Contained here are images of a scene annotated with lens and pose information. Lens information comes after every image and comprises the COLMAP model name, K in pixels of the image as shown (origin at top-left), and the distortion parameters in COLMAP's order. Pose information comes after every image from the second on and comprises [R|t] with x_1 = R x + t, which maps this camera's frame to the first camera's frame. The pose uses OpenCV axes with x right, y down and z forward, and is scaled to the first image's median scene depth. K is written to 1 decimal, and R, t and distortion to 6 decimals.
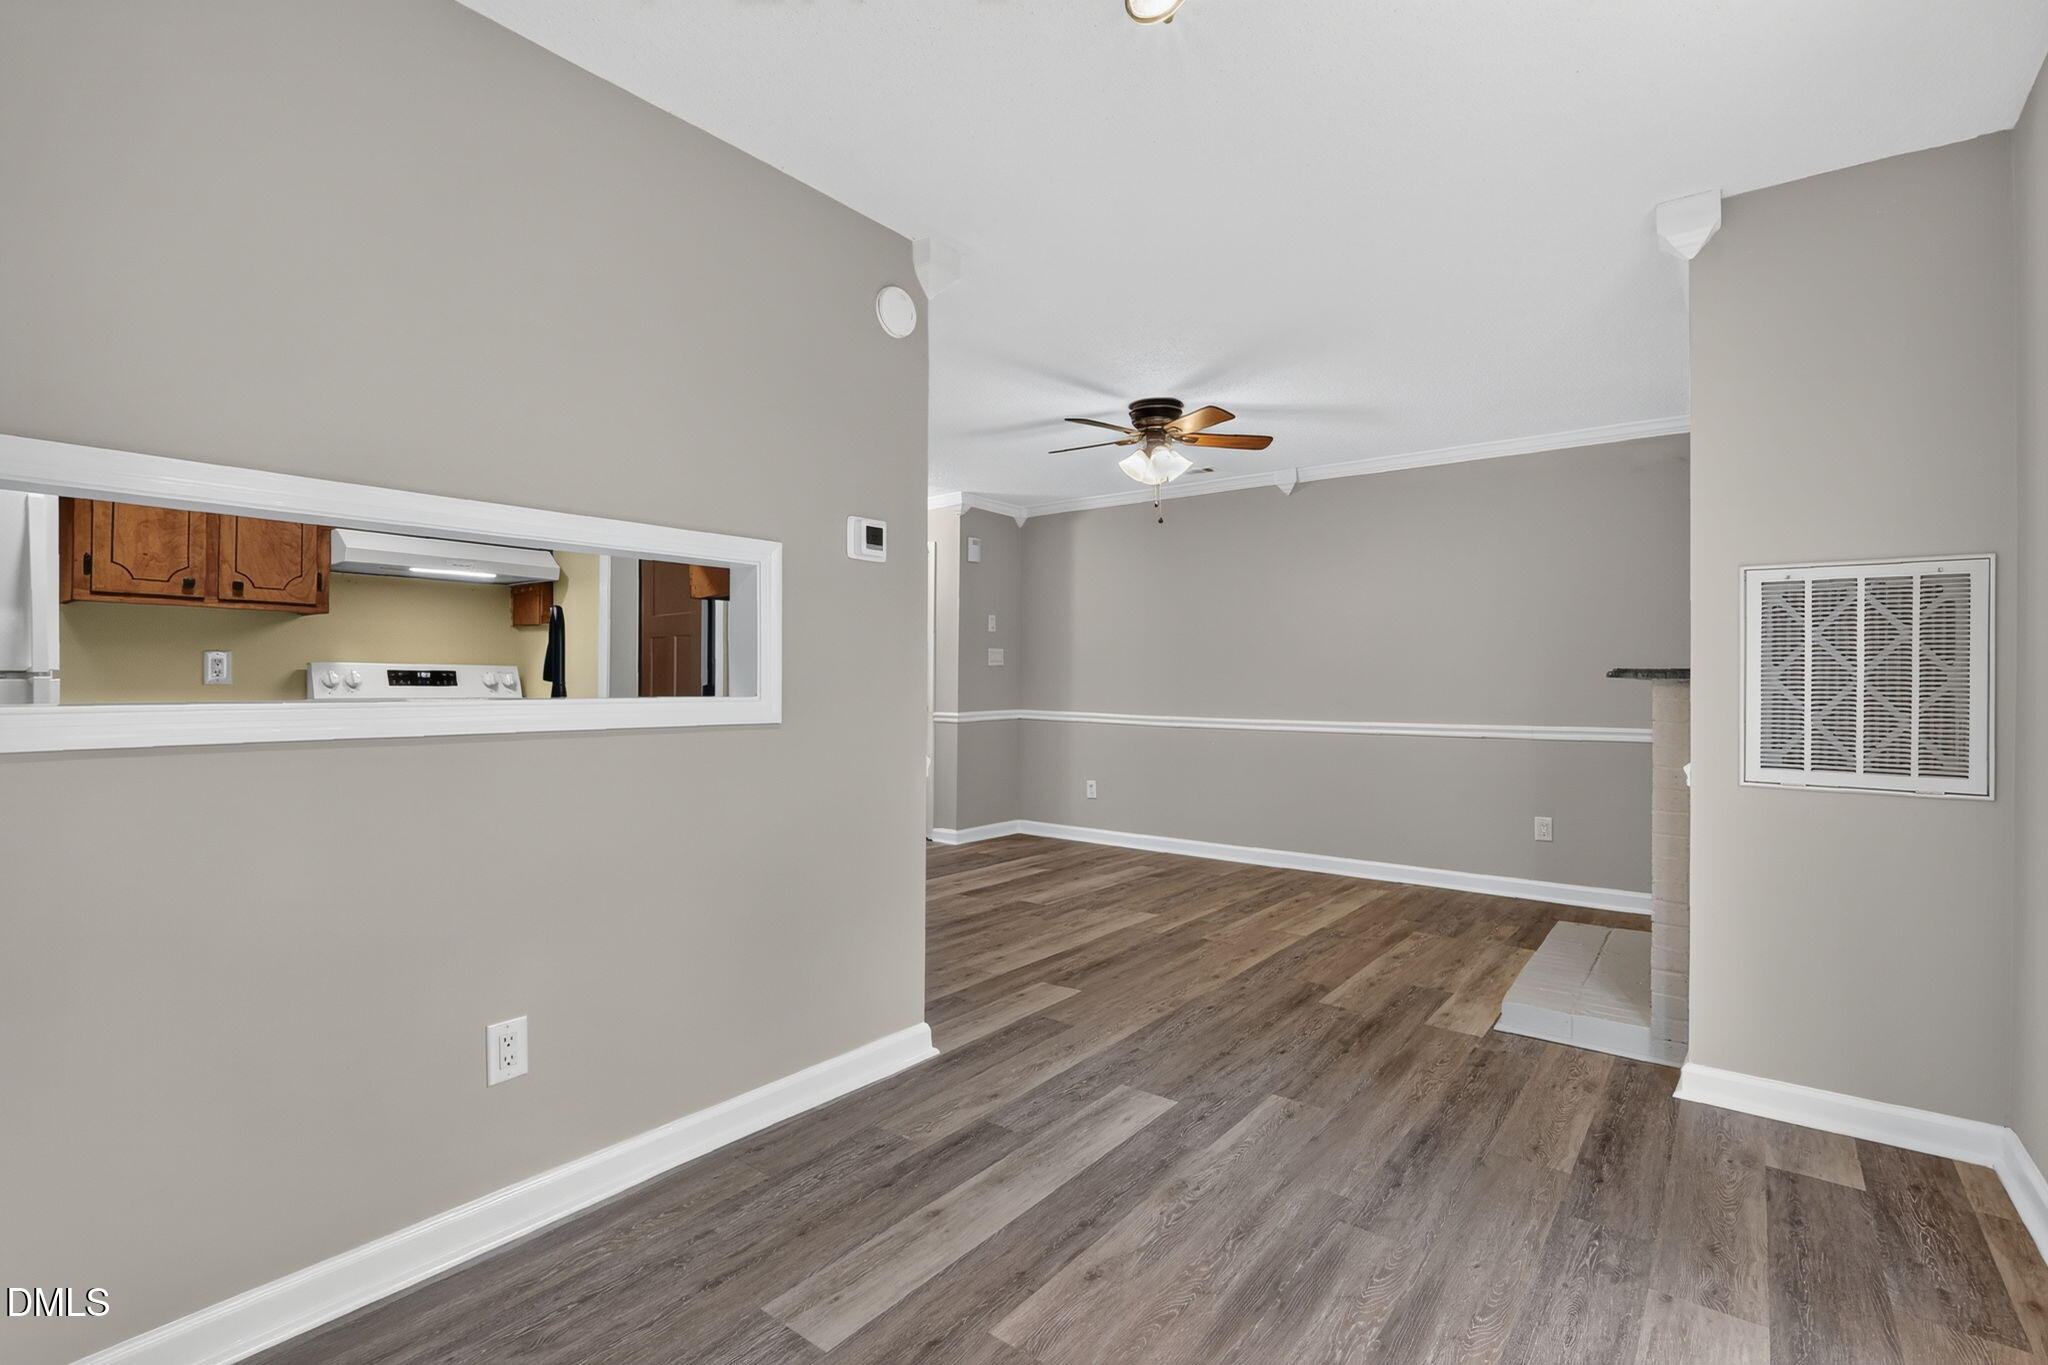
lens RADIAL K [[946.8, 0, 1022.1], [0, 946.8, 674.6], [0, 0, 1]] dist [-0.001925, 0.000501]
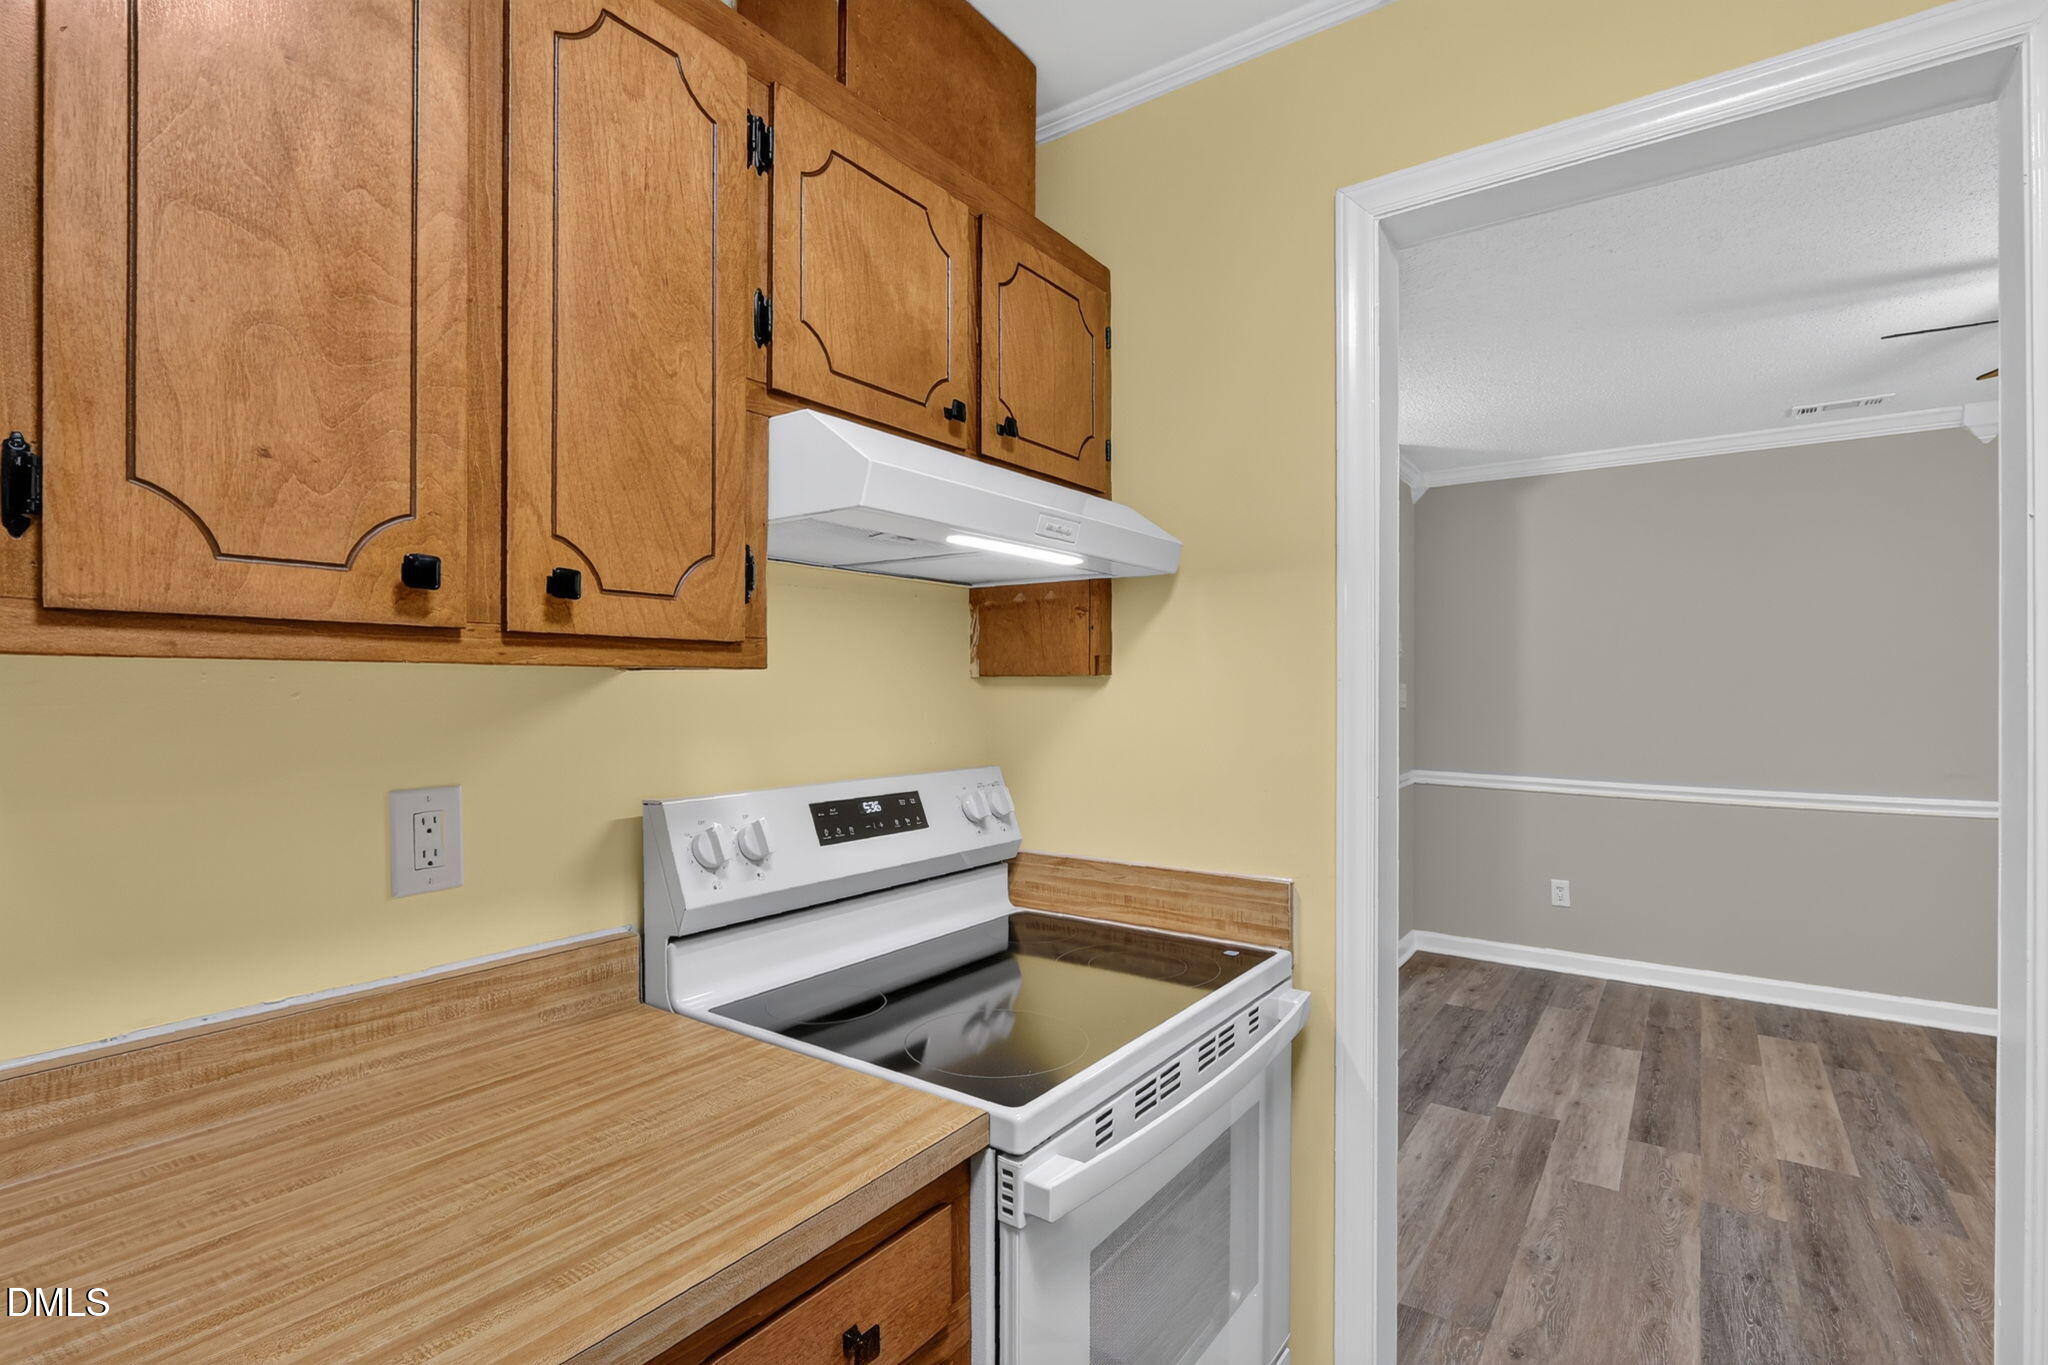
lens RADIAL K [[964.4, 0, 1021.6], [0, 964.4, 692.2], [0, 0, 1]] dist [-0.000800, 0.000034]
pose [[0.999002, -0.005221, 0.044351, -0.522147], [0.004698, 0.999918, 0.011886, -0.047680], [-0.044410, -0.011666, 0.998945, 0.522048]]
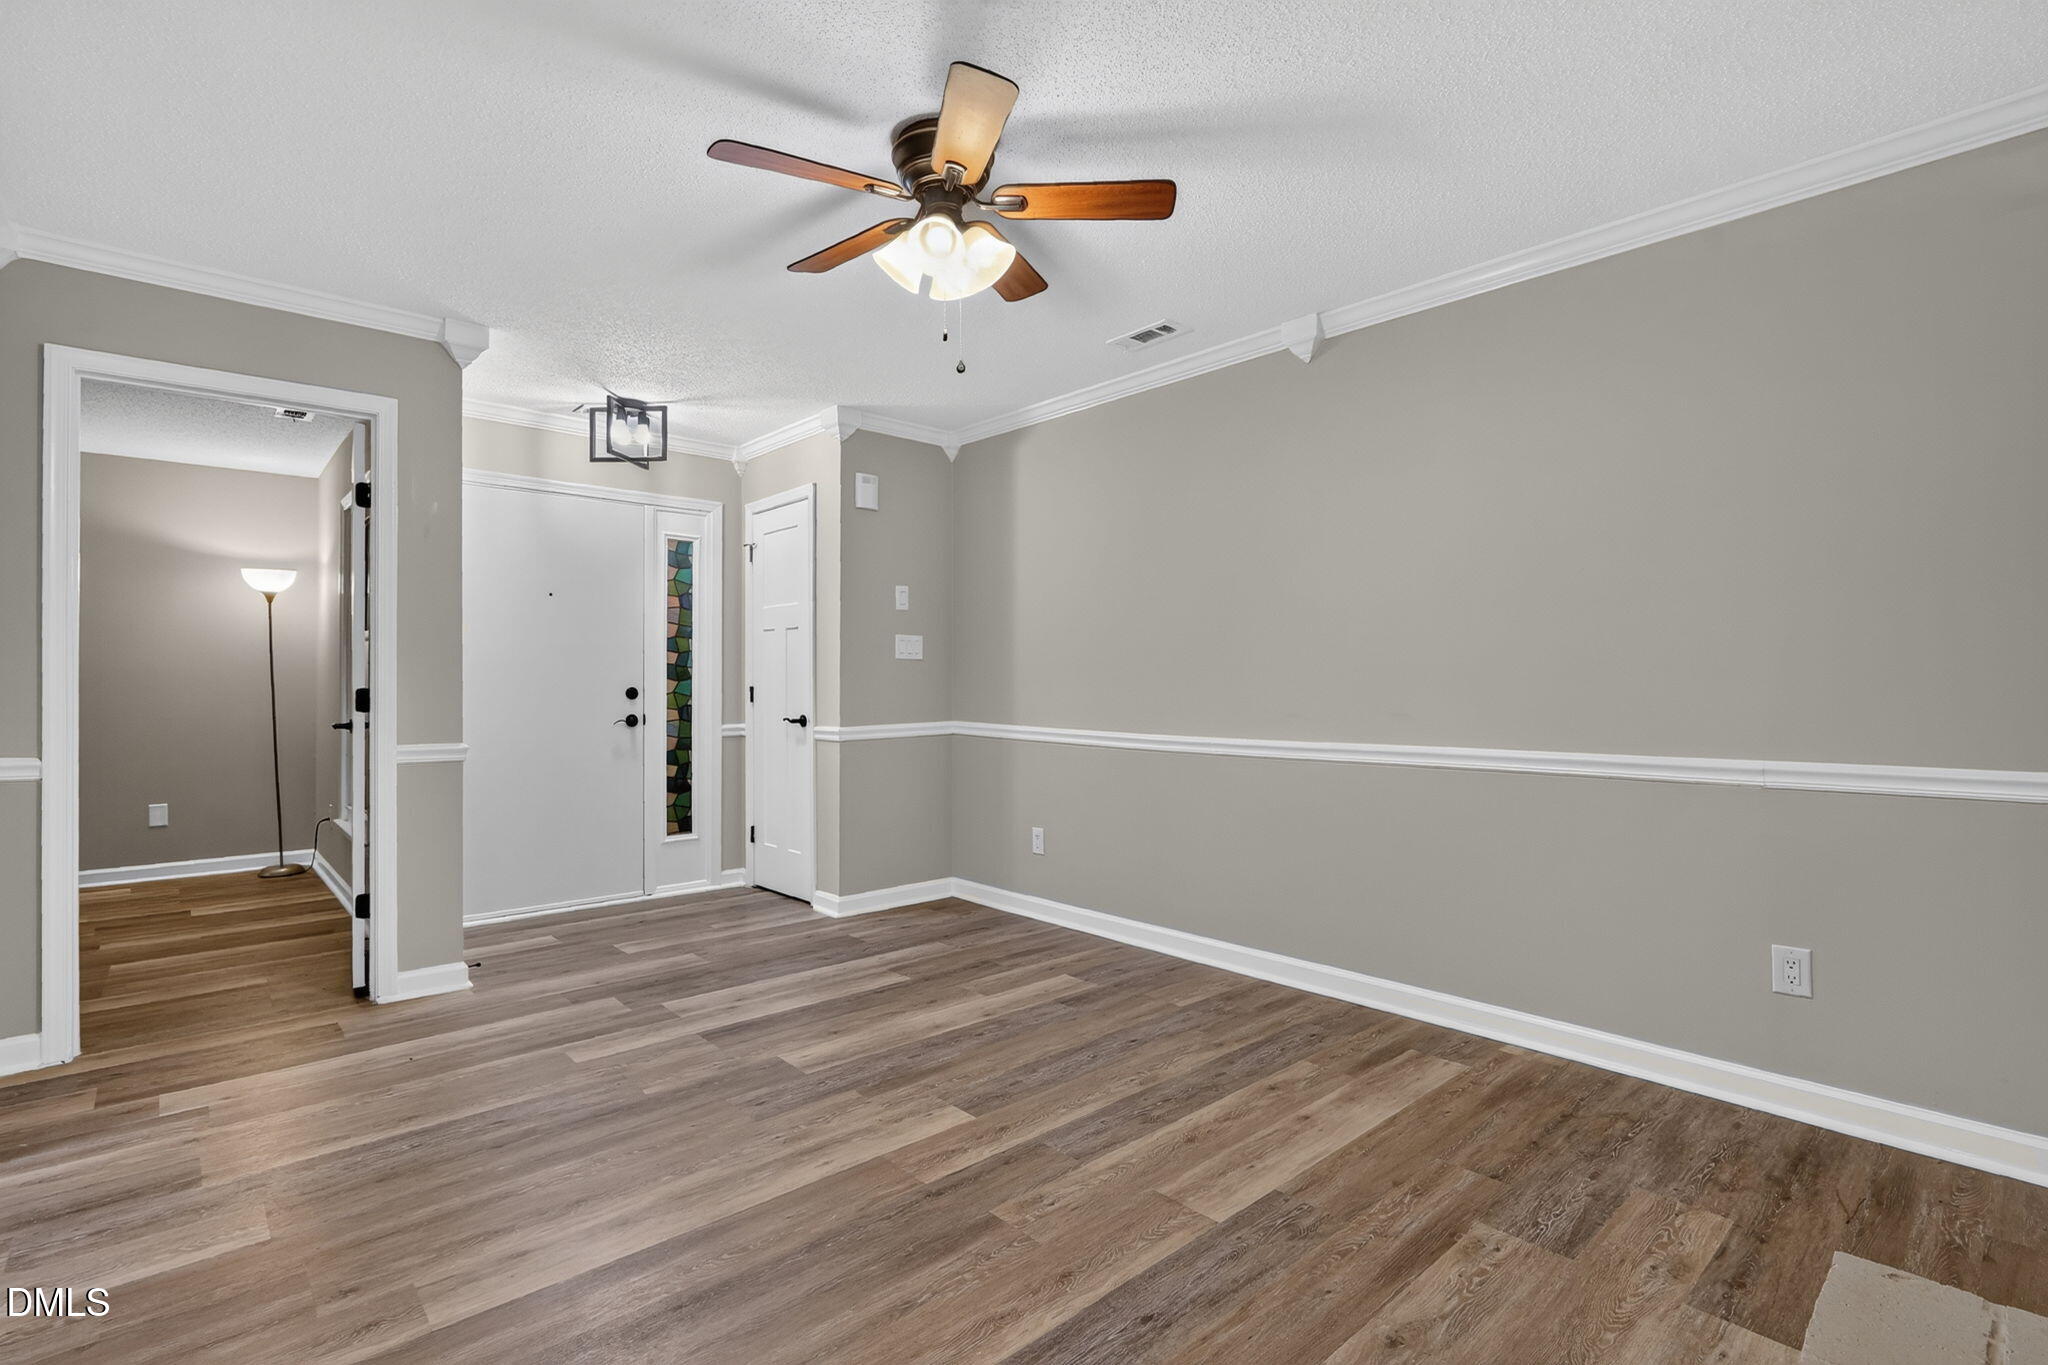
lens RADIAL K [[956.1, 0, 1024.0], [0, 956.1, 682.5], [0, 0, 1]] dist [-0.007319, -0.000021]
pose [[0.985424, -0.005527, -0.170028, 0.278179], [0.006306, 0.999972, 0.004042, 0.009260], [0.170001, -0.005055, 0.985431, 0.511187]]
